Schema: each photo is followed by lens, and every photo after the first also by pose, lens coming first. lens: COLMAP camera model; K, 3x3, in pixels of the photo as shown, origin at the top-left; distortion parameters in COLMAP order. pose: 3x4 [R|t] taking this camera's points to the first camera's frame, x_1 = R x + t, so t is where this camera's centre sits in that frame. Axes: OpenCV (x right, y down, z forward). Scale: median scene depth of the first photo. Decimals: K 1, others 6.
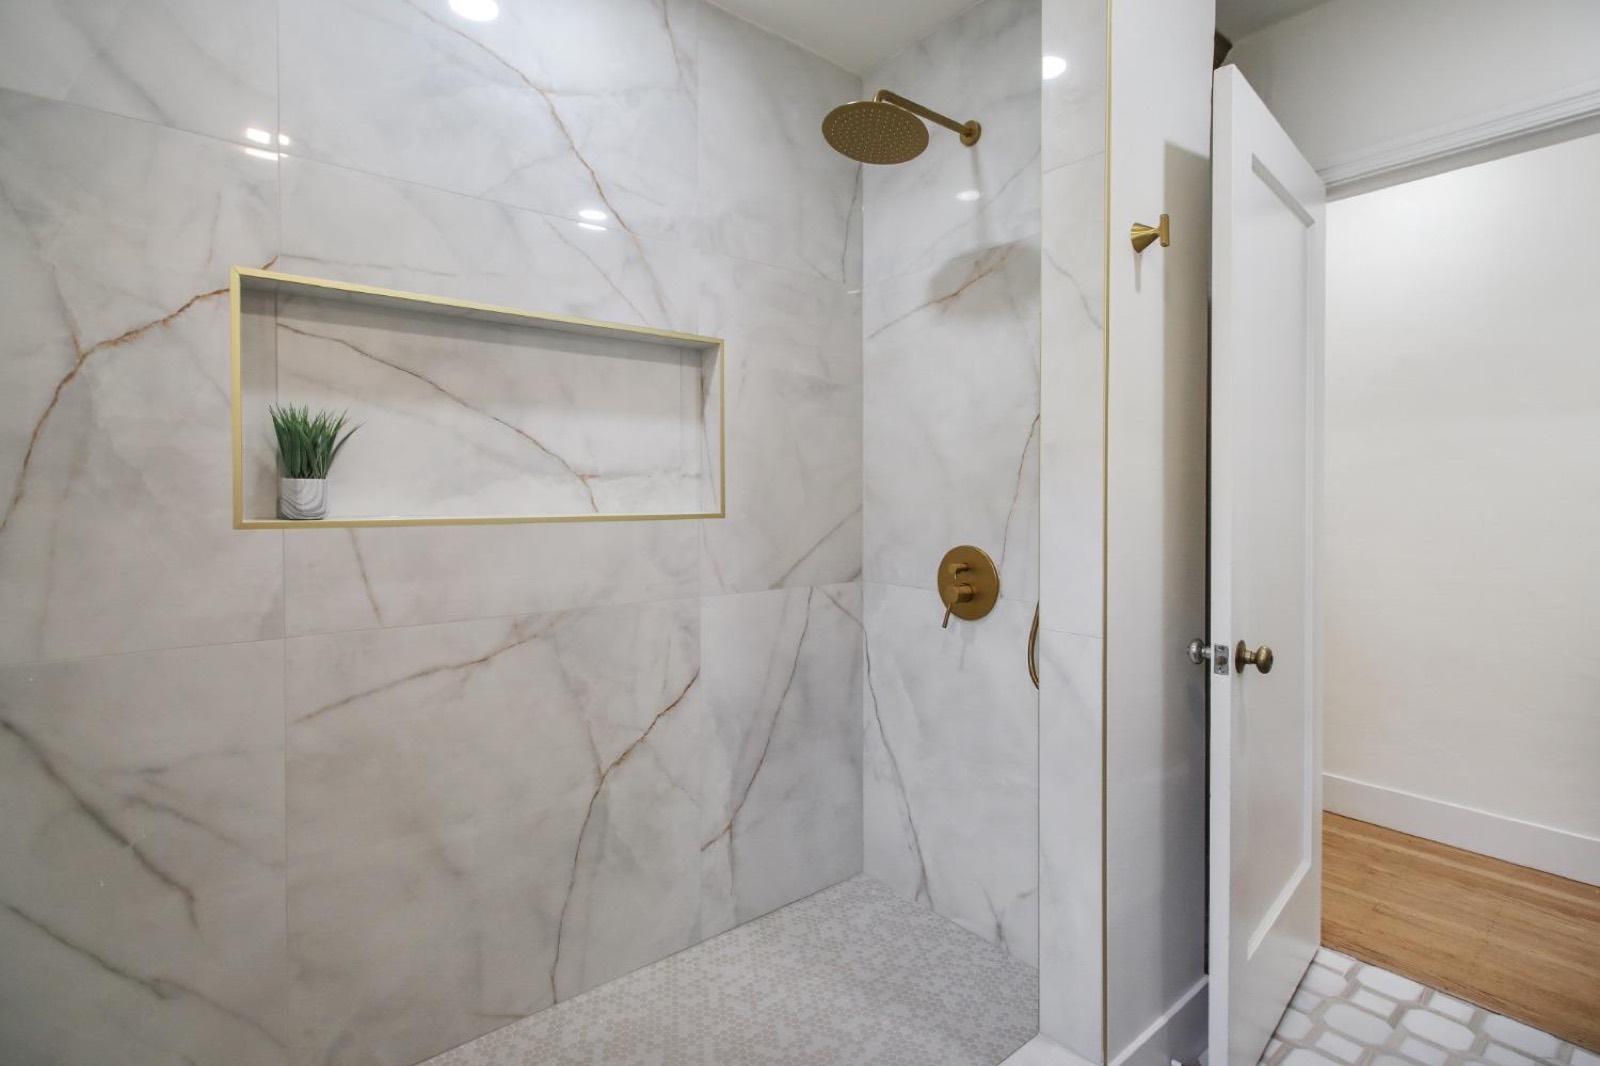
lens RADIAL K [[747.1, 0, 812.4], [0, 747.1, 508.1], [0, 0, 1]] dist [0.005069, -0.001710]
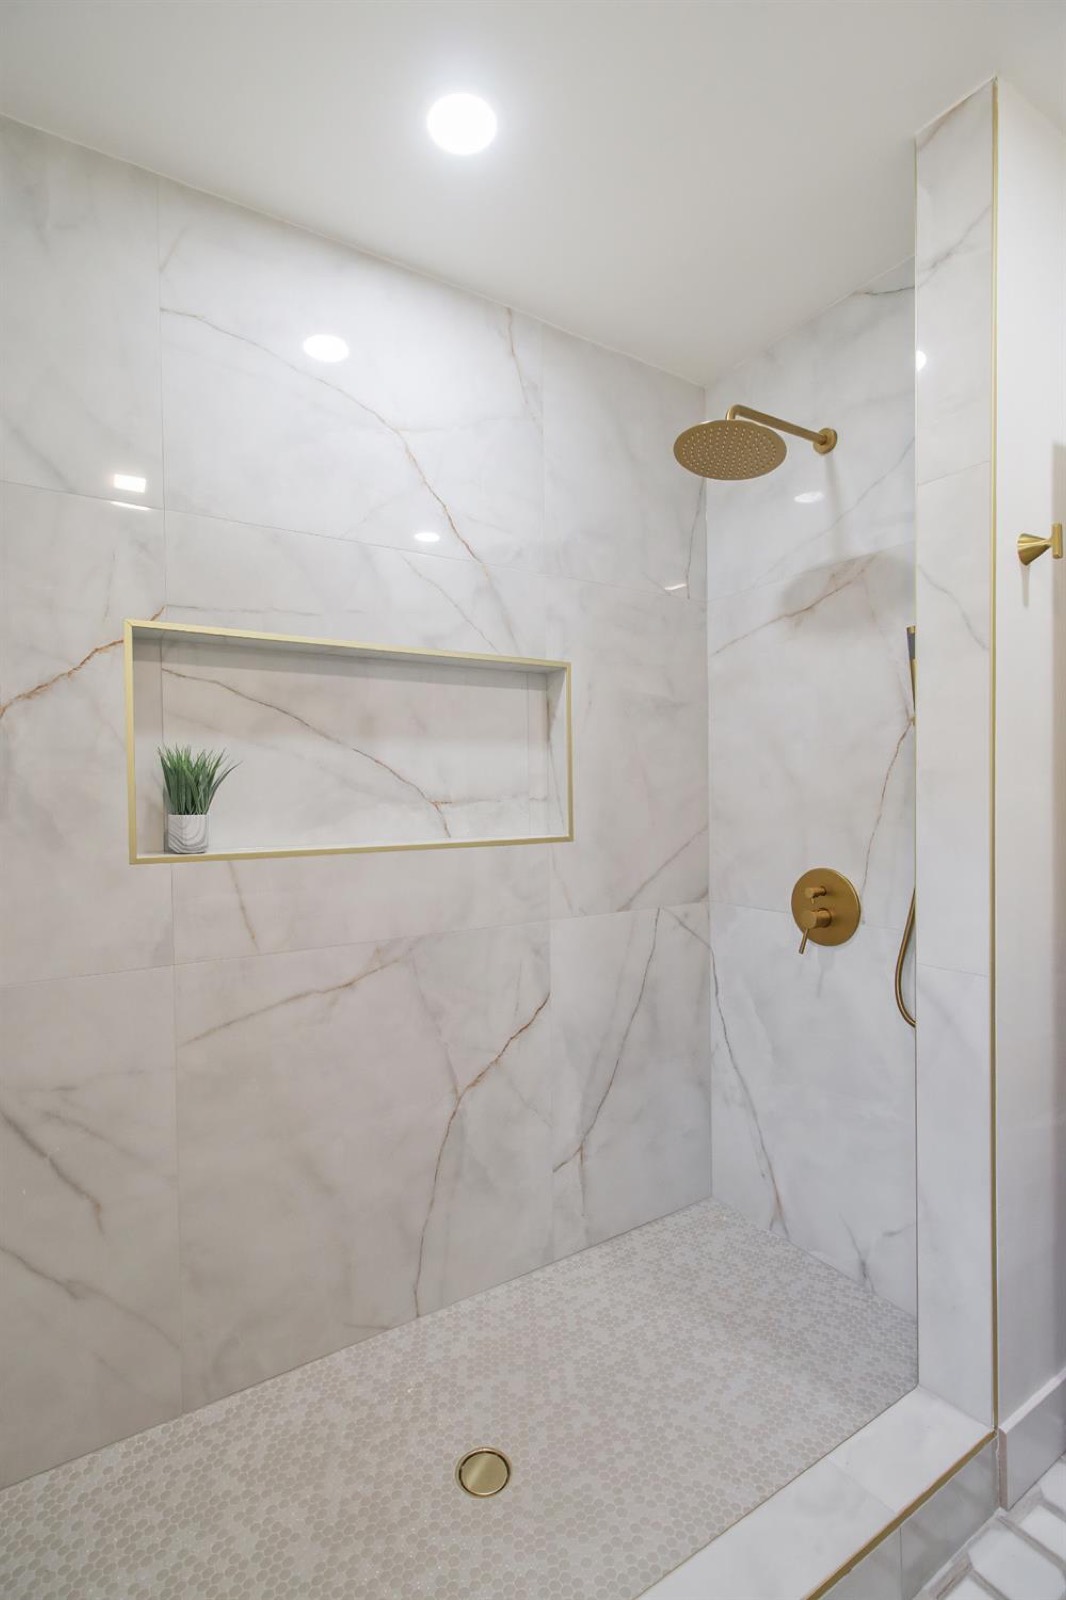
lens RADIAL K [[747.1, 0, 547.1], [0, 747.1, 813.2], [0, 0, 1]] dist [0.005069, -0.001710]
pose [[0.993944, -0.010898, -0.109344, -0.049242], [0.011503, 0.999922, 0.004904, -0.034949], [0.109282, -0.006132, 0.993992, 0.001593]]
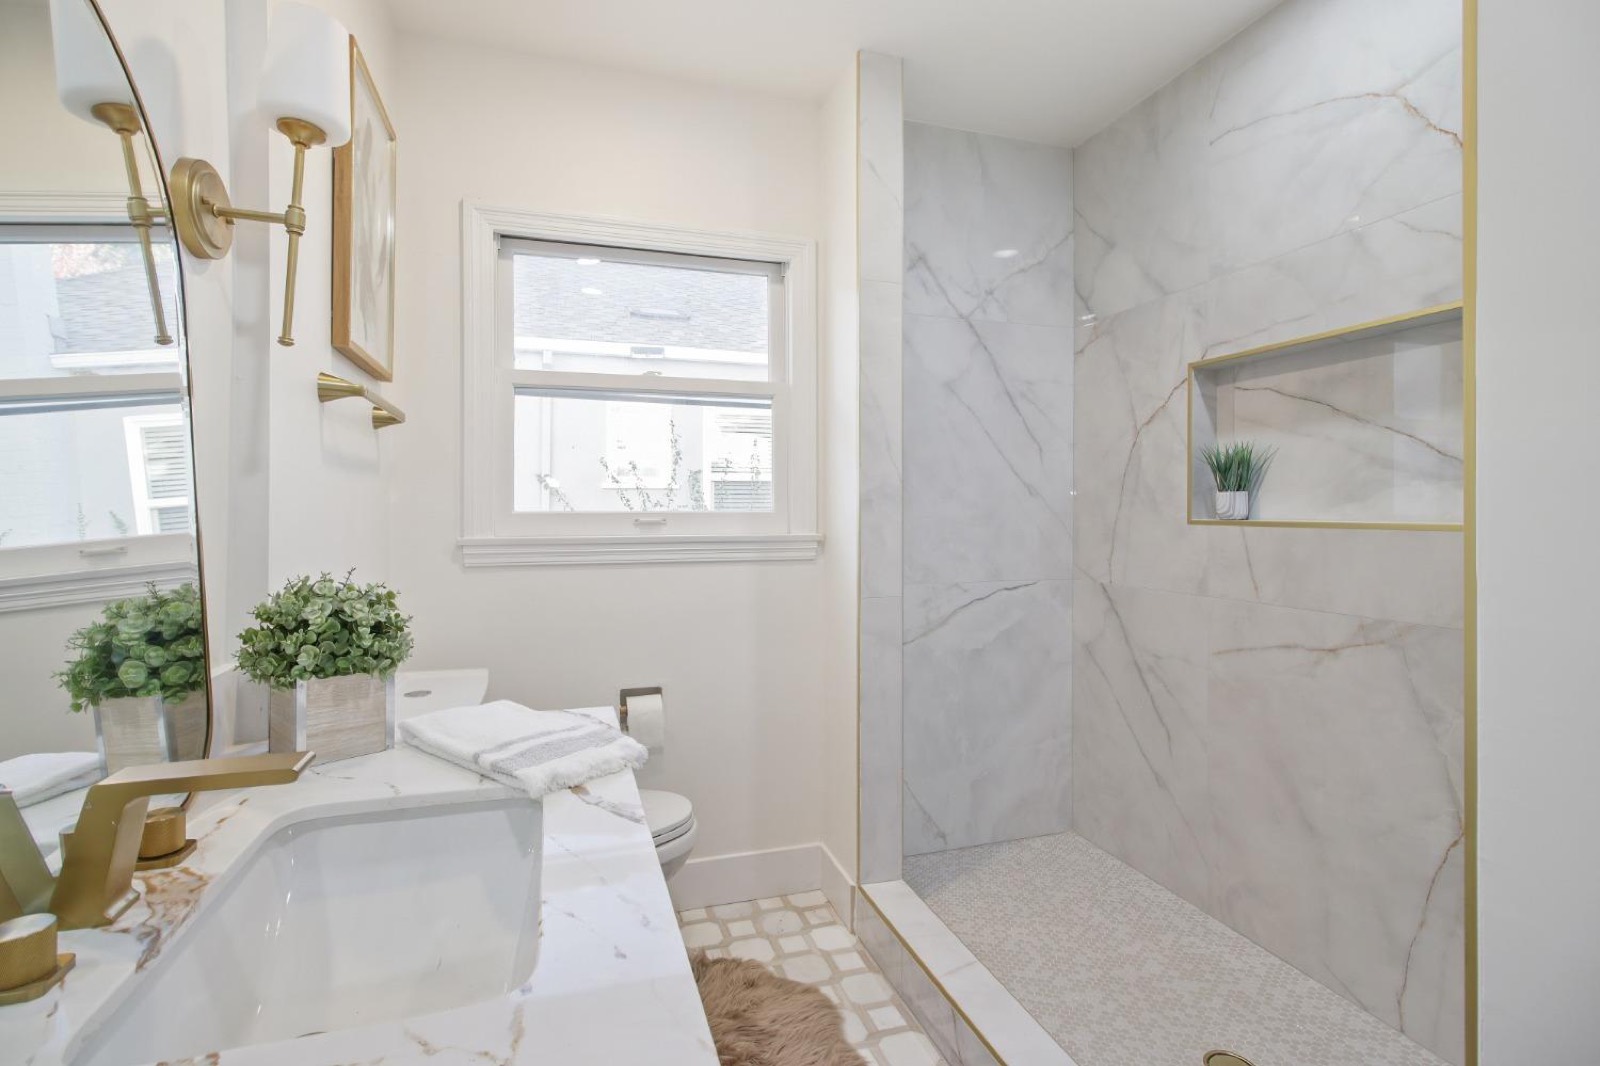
lens RADIAL K [[747.1, 0, 794.3], [0, 747.1, 523.2], [0, 0, 1]] dist [0.005069, -0.001710]
pose [[-0.349513, 0.014809, -0.936814, 0.846258], [-0.019070, 0.999556, 0.022915, 0.004080], [0.936737, 0.025874, -0.349076, 0.612544]]
